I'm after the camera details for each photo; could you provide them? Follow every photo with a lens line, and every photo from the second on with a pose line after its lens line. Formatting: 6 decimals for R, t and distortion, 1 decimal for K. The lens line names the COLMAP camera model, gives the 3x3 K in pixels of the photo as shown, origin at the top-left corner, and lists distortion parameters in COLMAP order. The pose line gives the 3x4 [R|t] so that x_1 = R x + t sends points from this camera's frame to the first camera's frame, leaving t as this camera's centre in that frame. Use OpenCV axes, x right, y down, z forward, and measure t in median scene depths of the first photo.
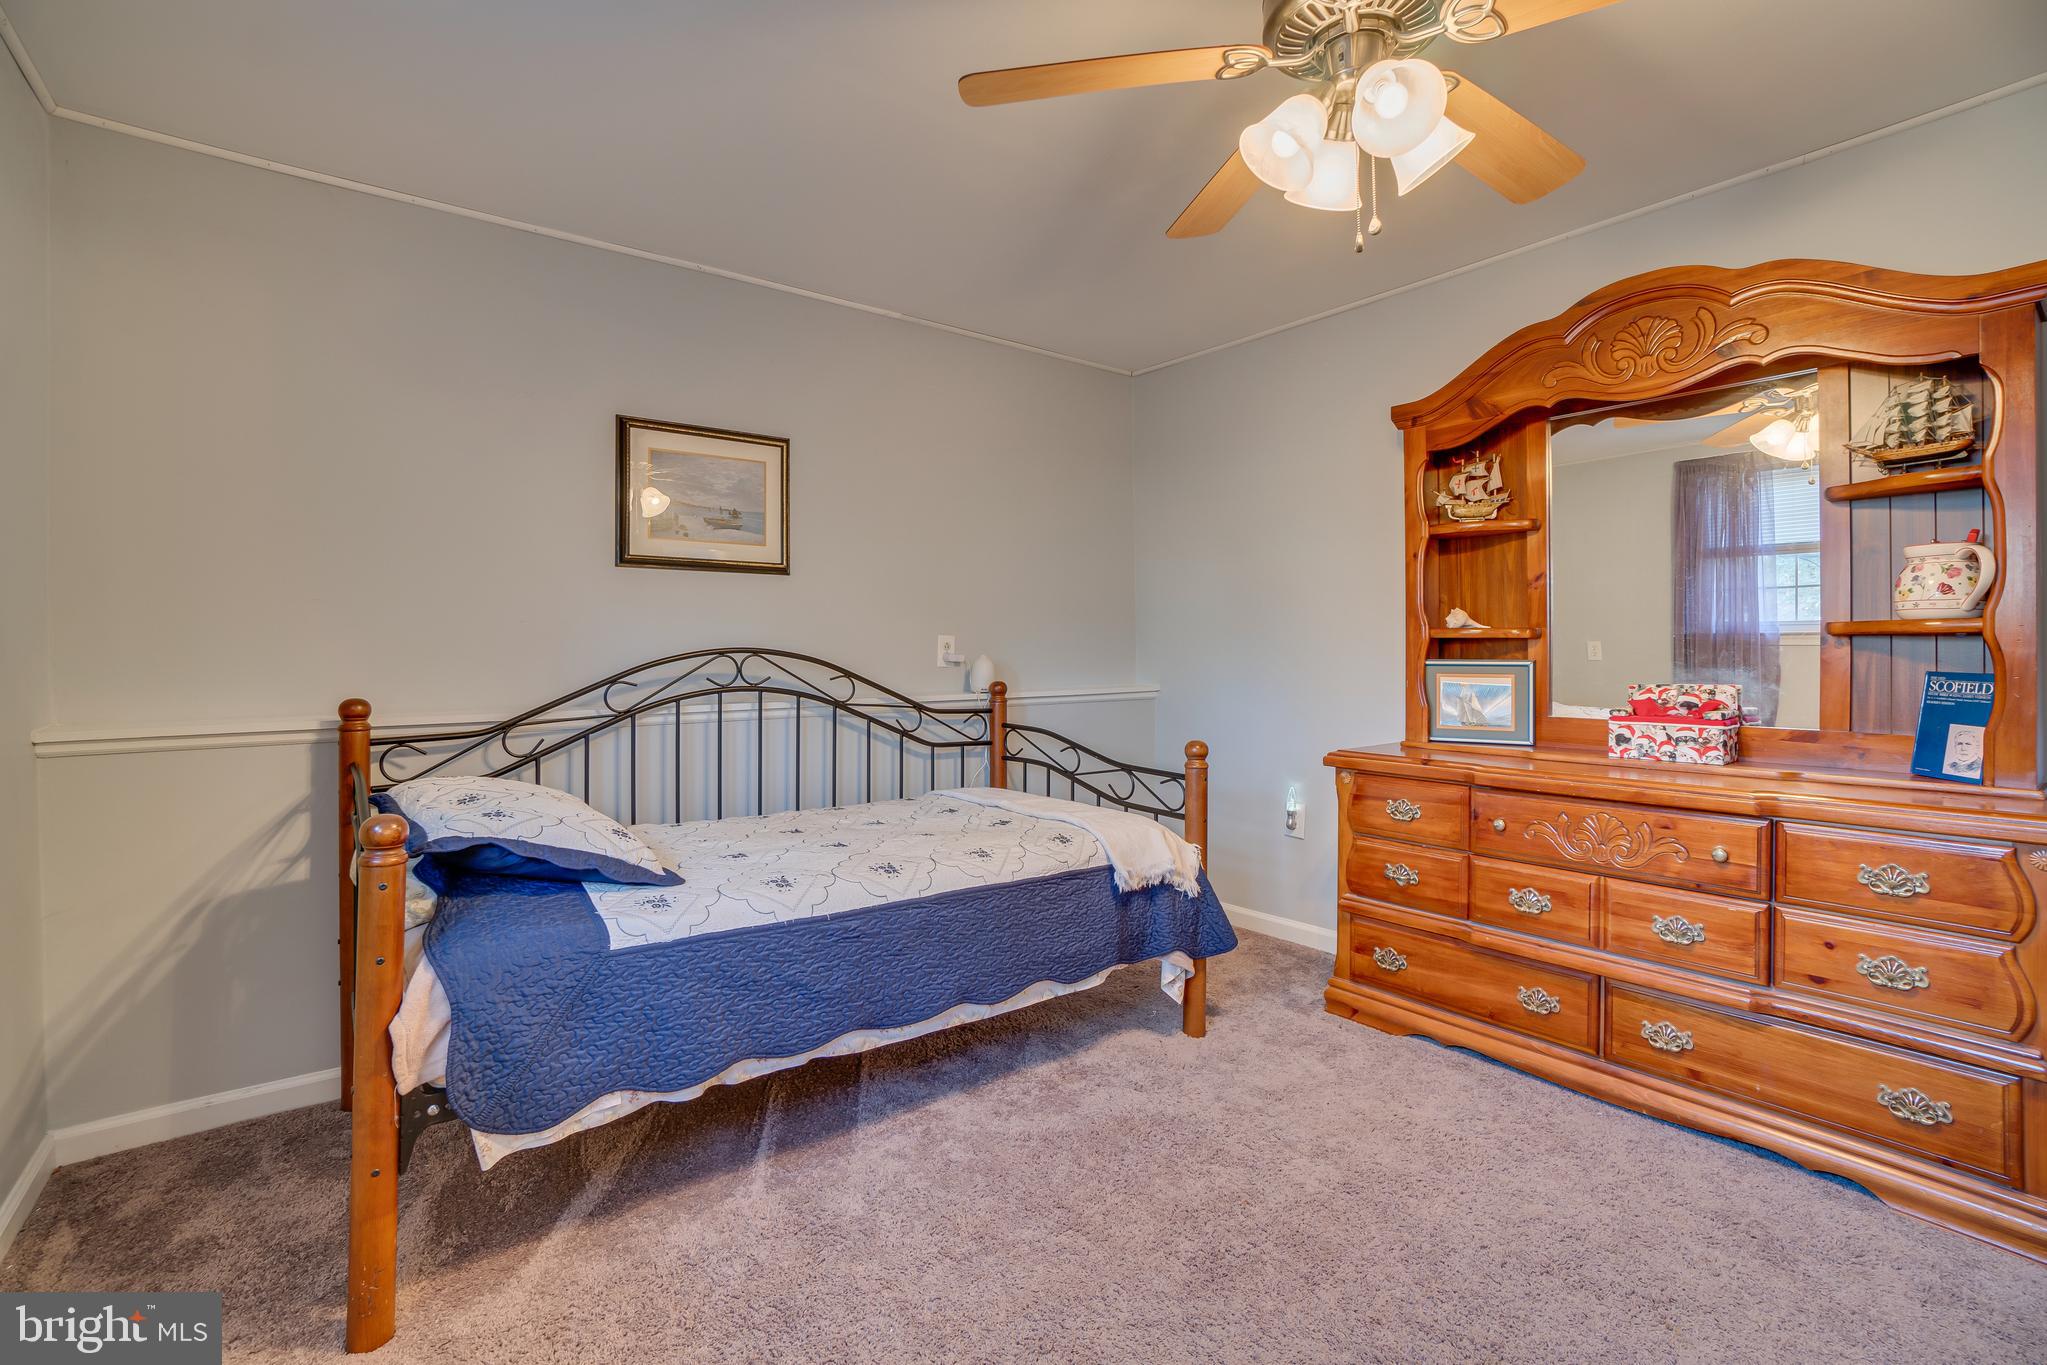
lens RADIAL K [[912.8, 0, 1019.8], [0, 912.8, 663.0], [0, 0, 1]] dist [-0.005336, -0.000067]
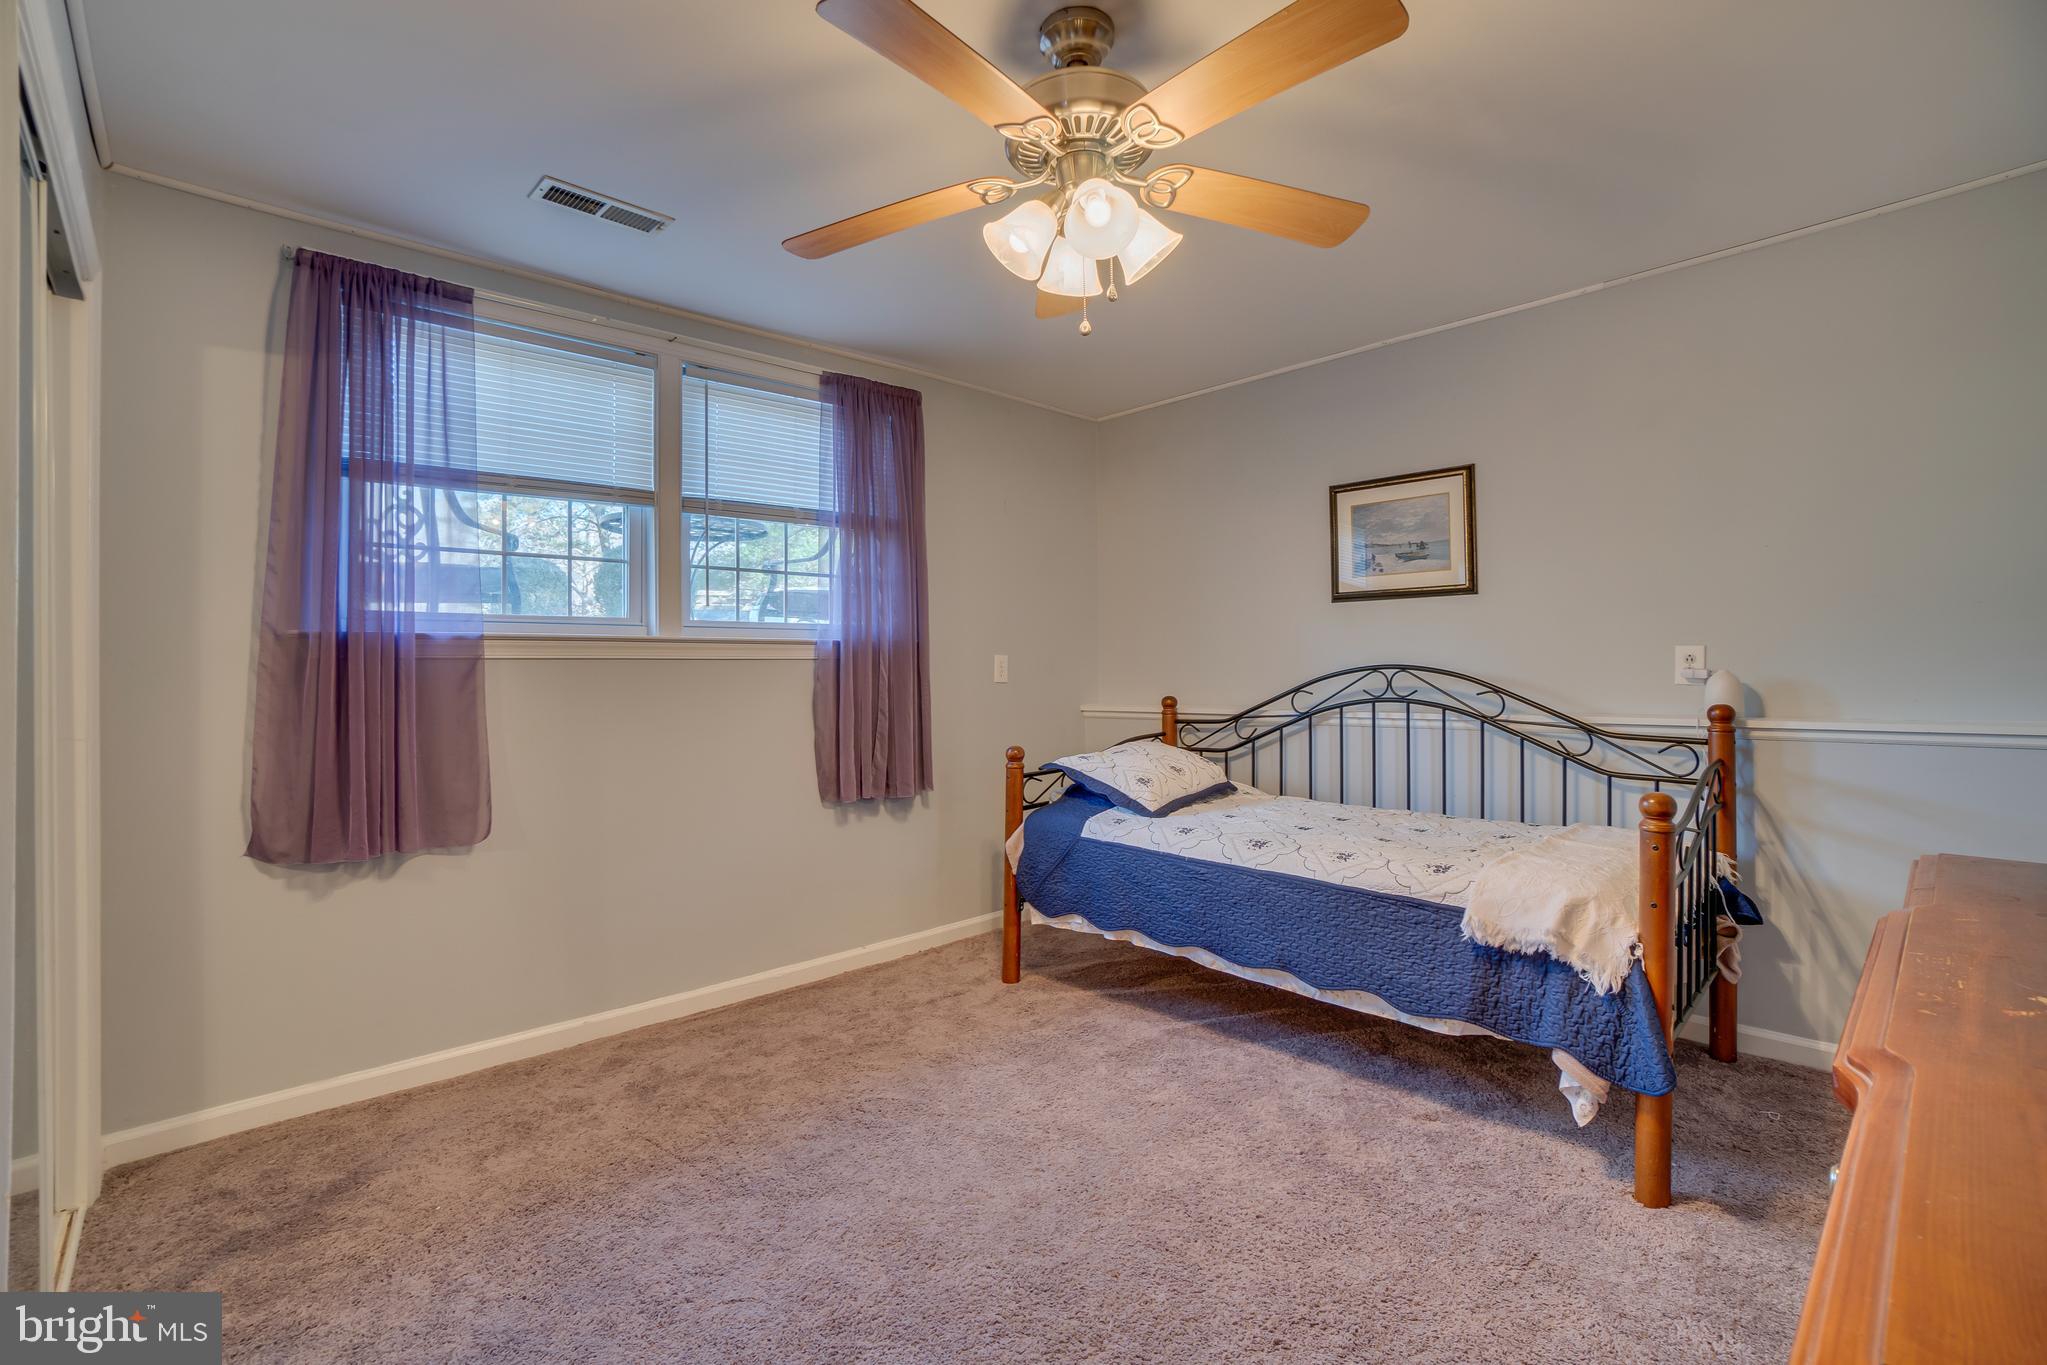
lens RADIAL K [[912.8, 0, 1020.6], [0, 912.8, 674.7], [0, 0, 1]] dist [-0.005336, -0.000067]
pose [[0.130150, 0.006305, -0.991474, 0.782068], [-0.003871, 0.999975, 0.005851, -0.008596], [0.991487, 0.003076, 0.130171, 0.383298]]
